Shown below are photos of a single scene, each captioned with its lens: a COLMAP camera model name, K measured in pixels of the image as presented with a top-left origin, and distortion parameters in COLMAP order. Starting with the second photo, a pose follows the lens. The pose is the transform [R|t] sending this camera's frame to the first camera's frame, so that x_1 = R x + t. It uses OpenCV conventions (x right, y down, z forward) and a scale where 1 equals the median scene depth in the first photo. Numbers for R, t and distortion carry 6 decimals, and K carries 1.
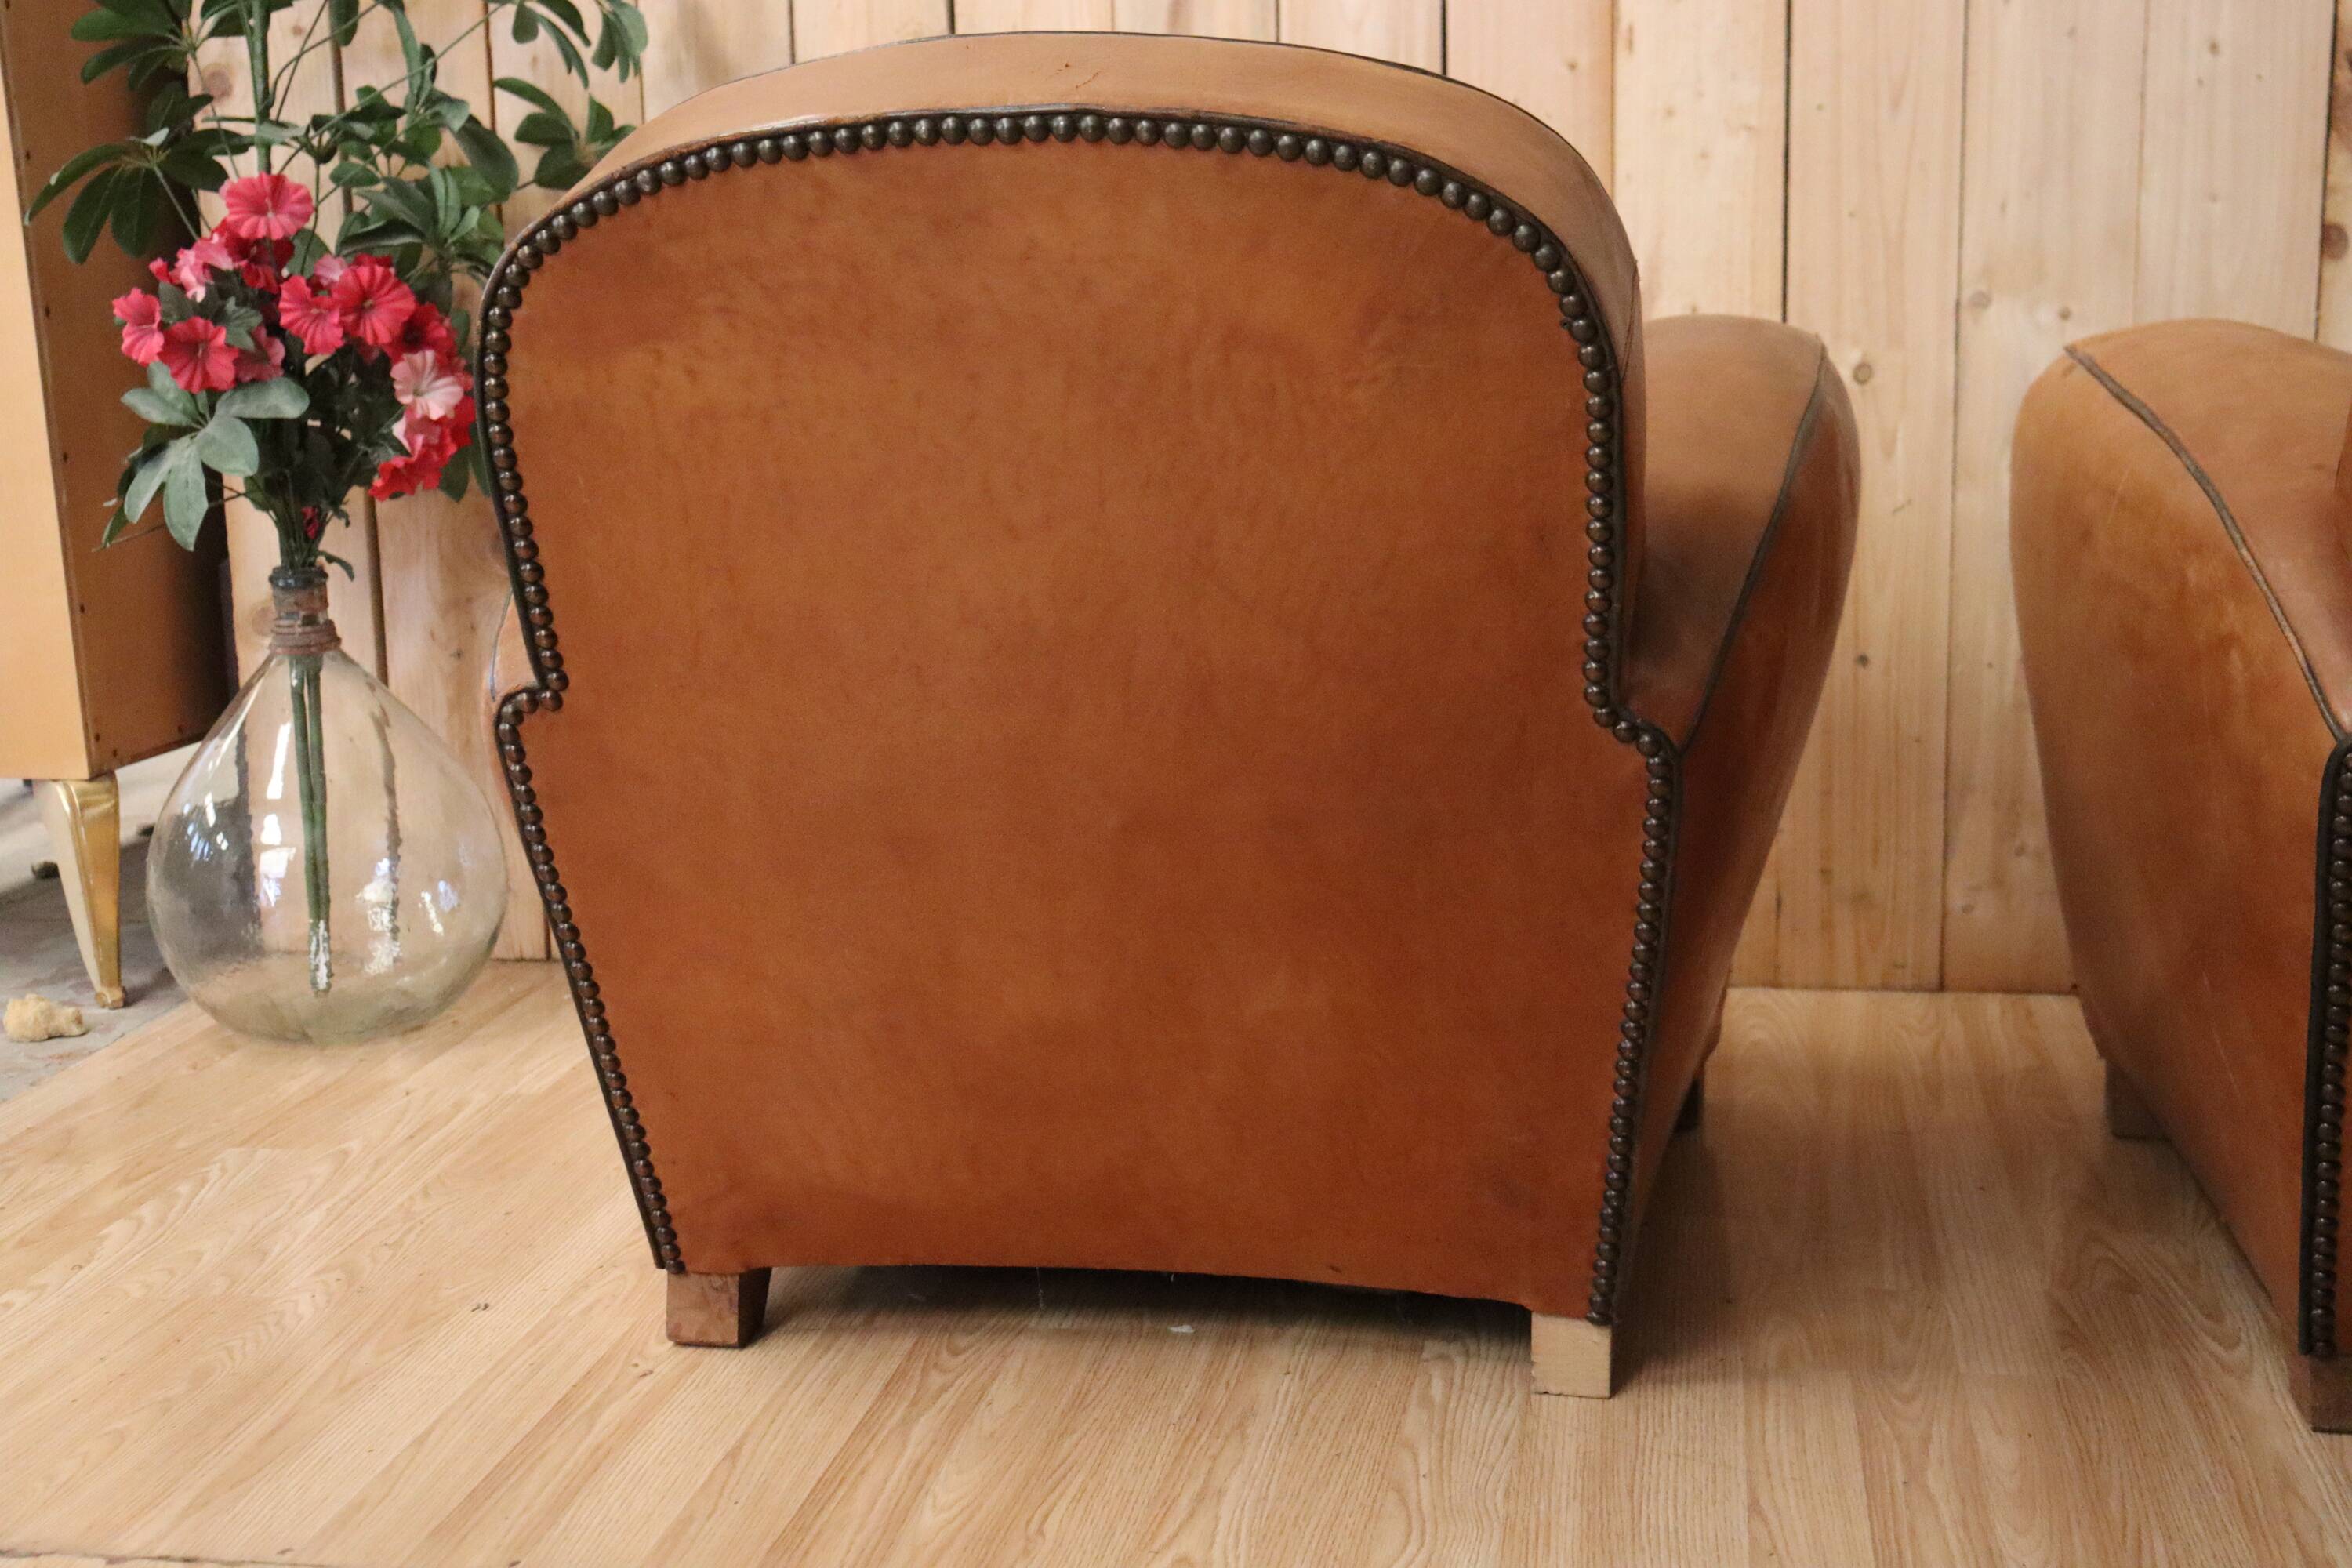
lens RADIAL K [[2964.1, 0, 1173.0], [0, 2964.1, 768.1], [0, 0, 1]] dist [-0.036280, 0.302521]
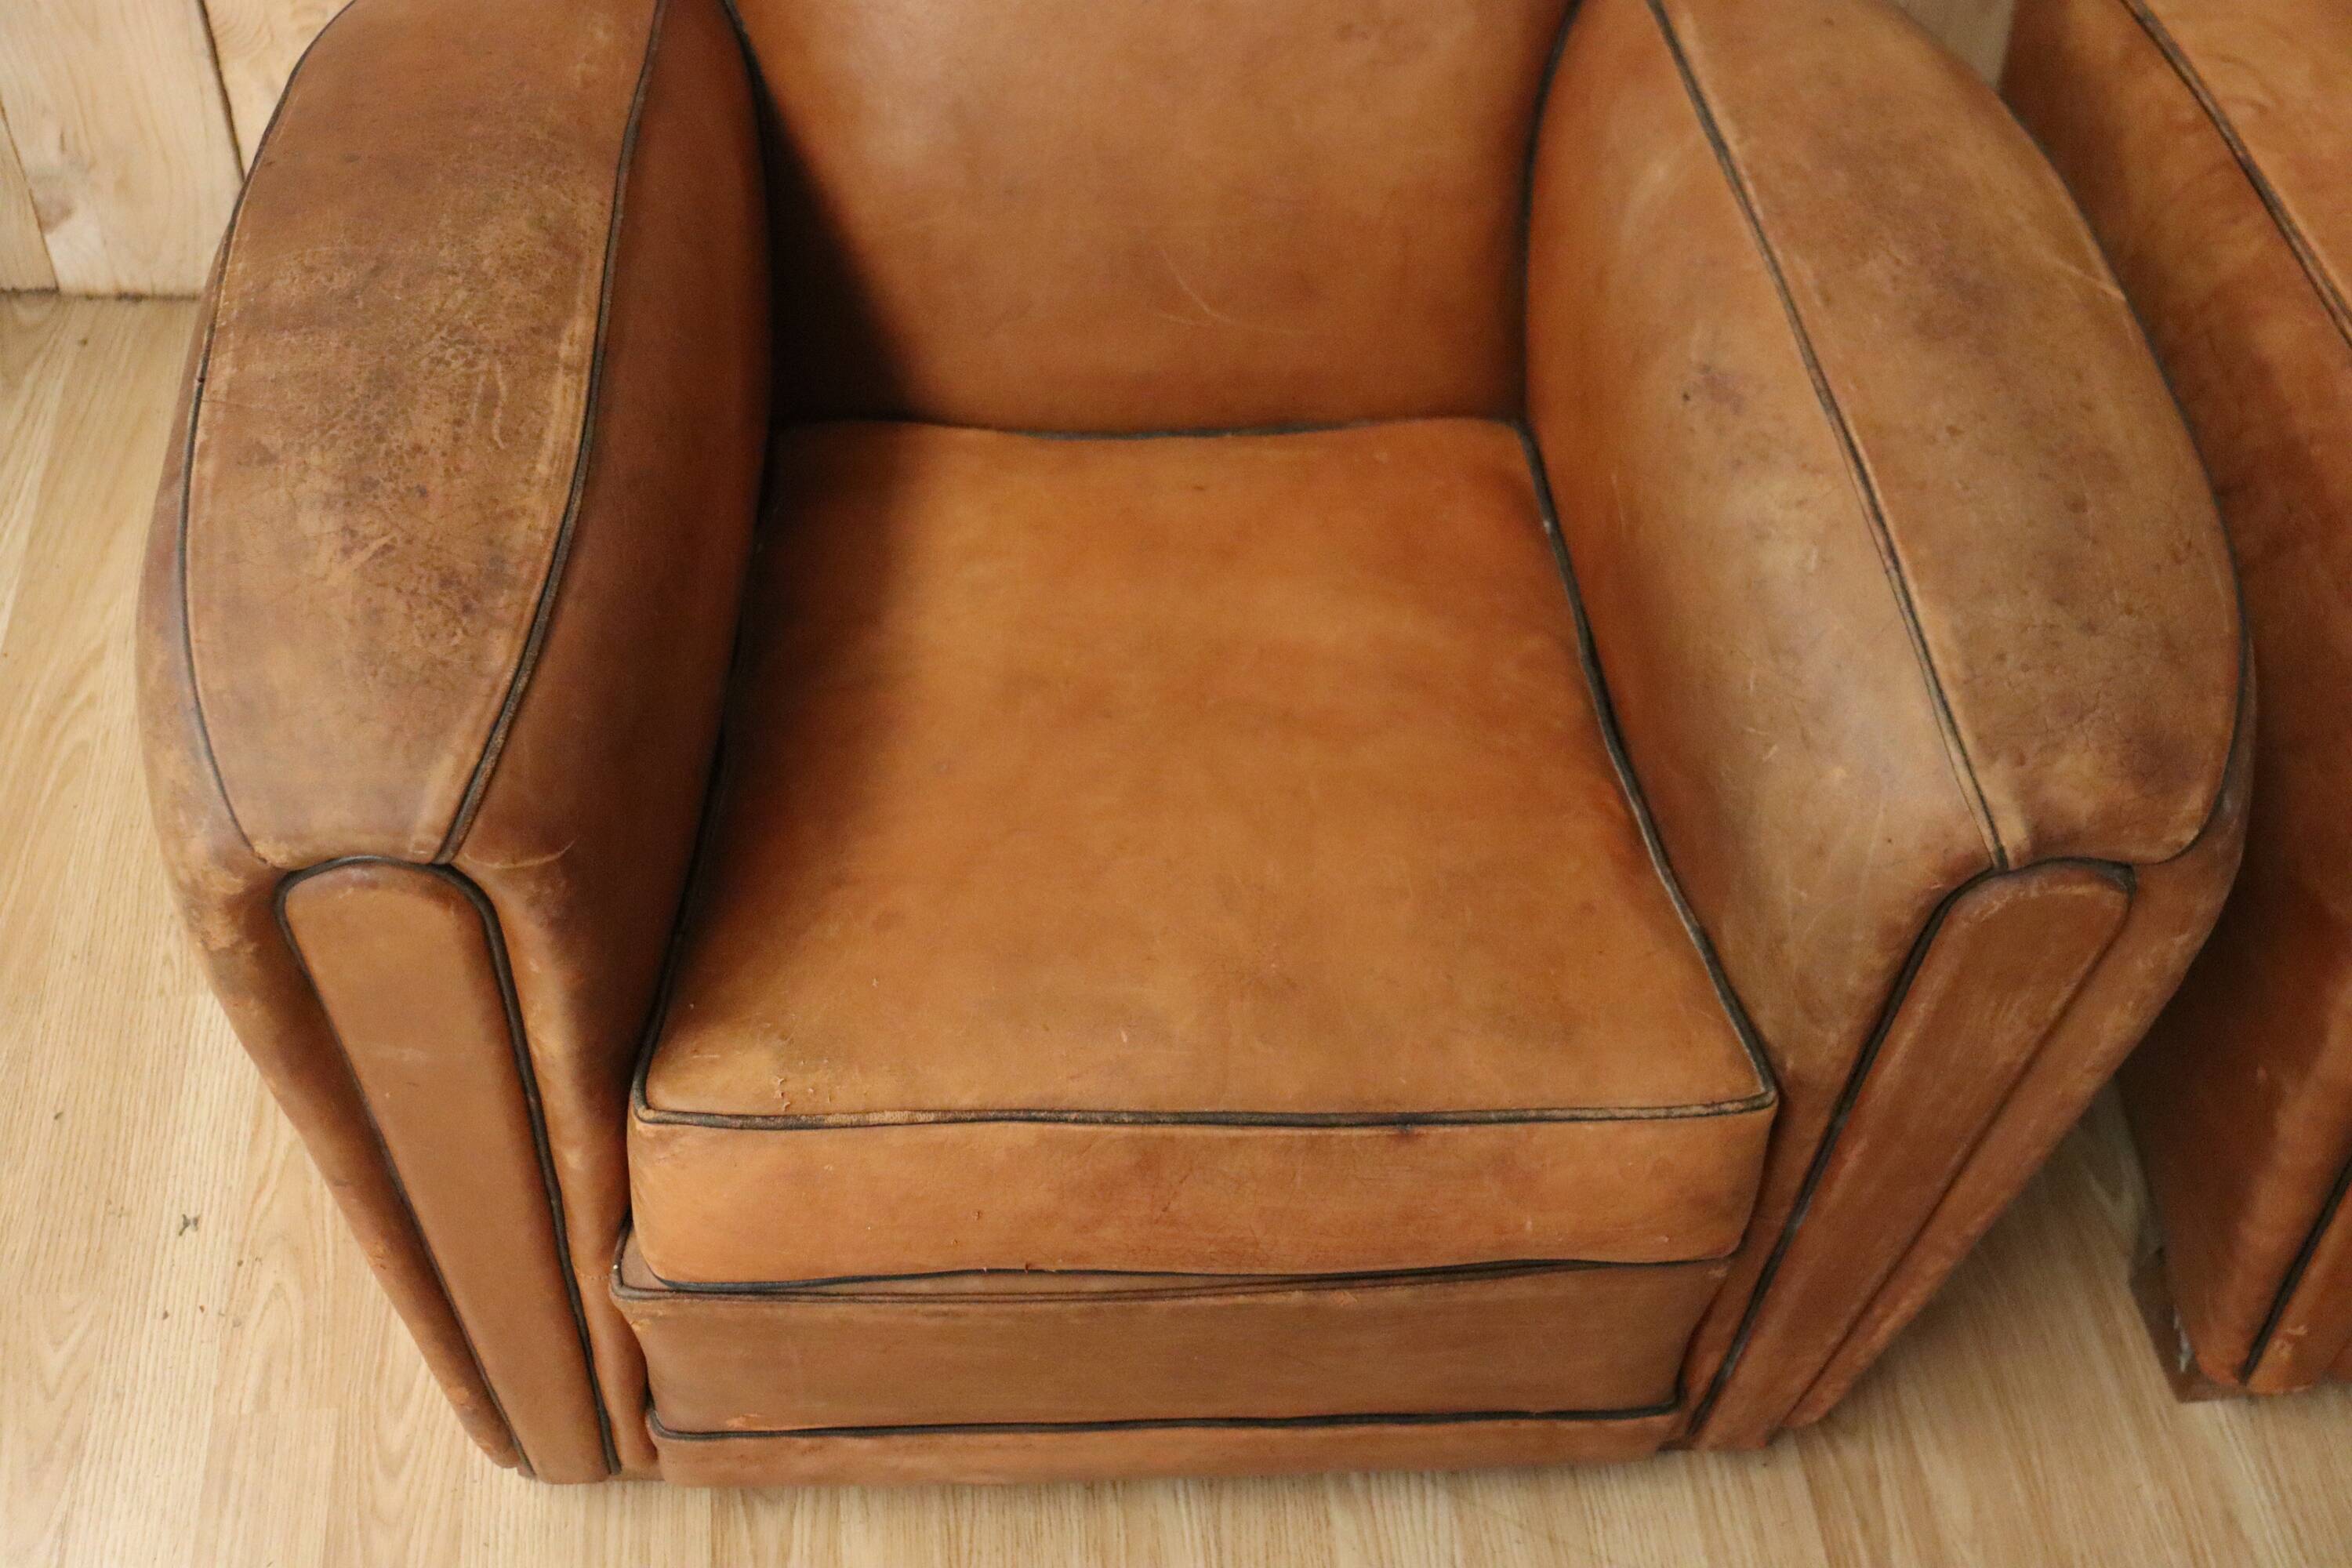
lens RADIAL K [[2745.8, 0, 1180.6], [0, 2745.8, 780.9], [0, 0, 1]] dist [-0.059840, 0.222806]
pose [[0.957079, -0.149597, 0.248233, -0.129355], [-0.044219, 0.771093, 0.635186, -0.454123], [-0.286433, -0.618900, 0.731382, 0.533385]]
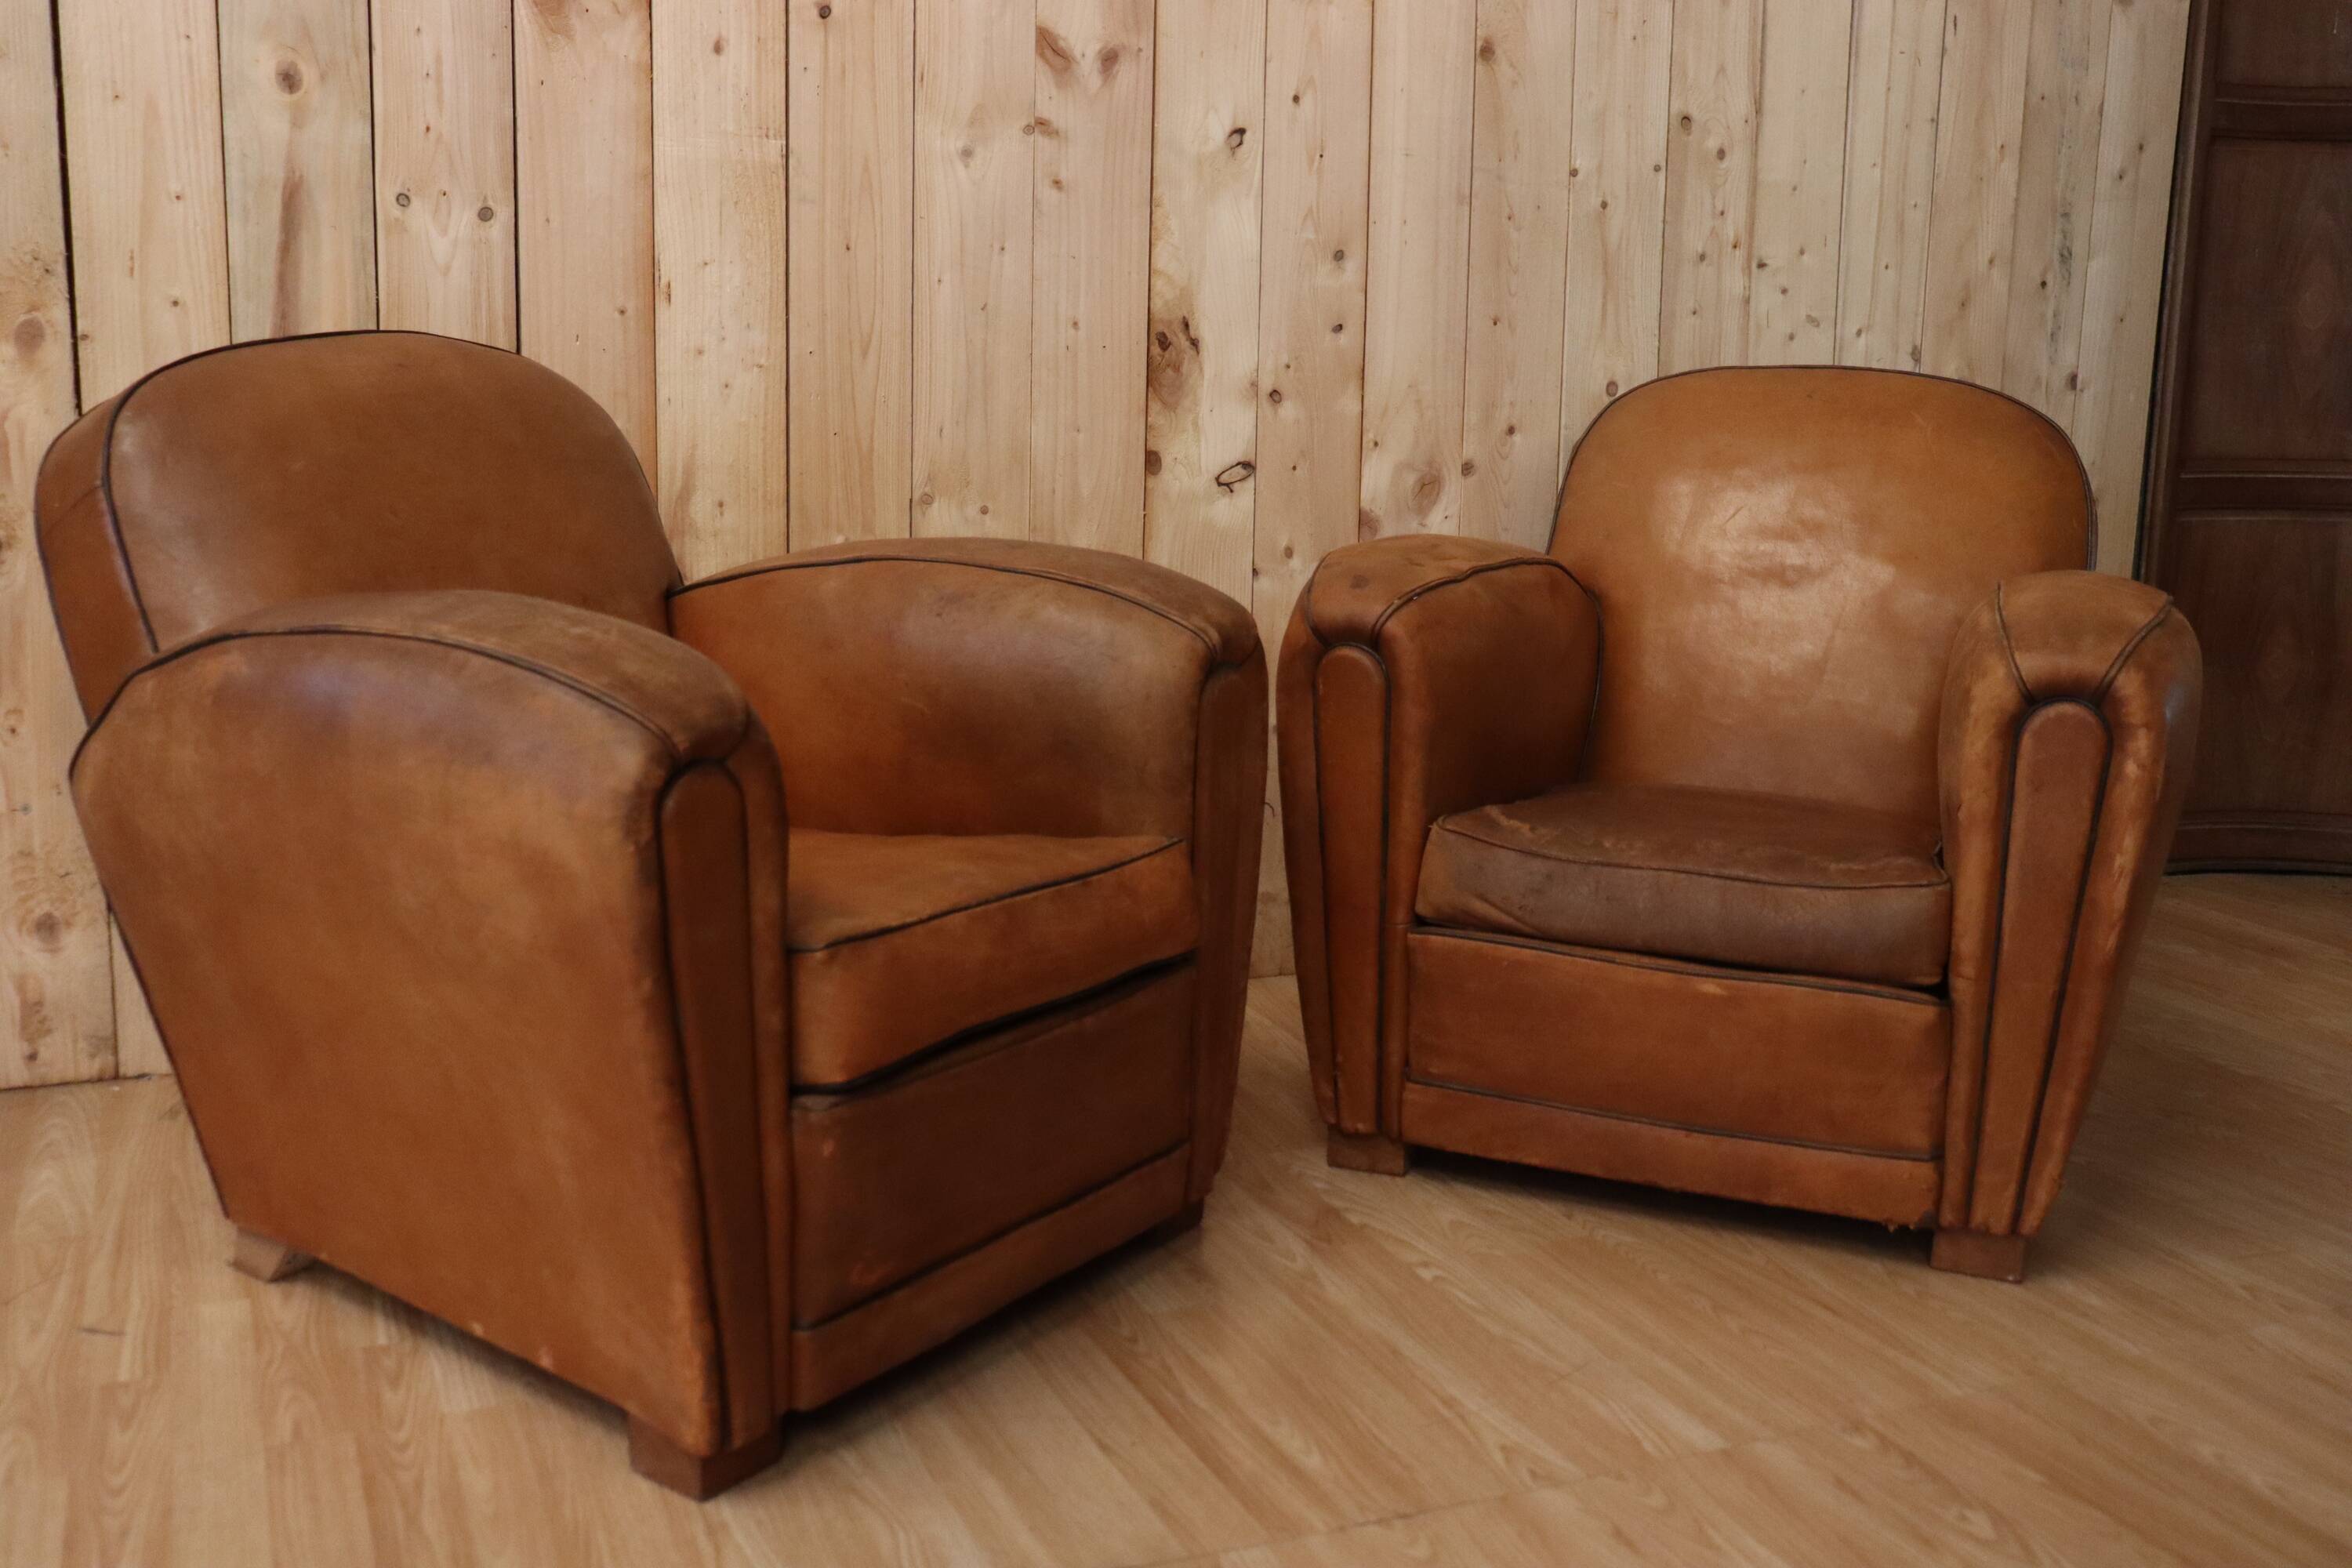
lens RADIAL K [[2323.6, 0, 1178.4], [0, 2323.6, 772.9], [0, 0, 1]] dist [-0.123703, 0.180624]
pose [[0.835200, -0.060860, 0.546568, -0.300242], [0.054561, 0.998124, 0.027768, -0.079031], [-0.547233, 0.006630, 0.836954, 0.079010]]
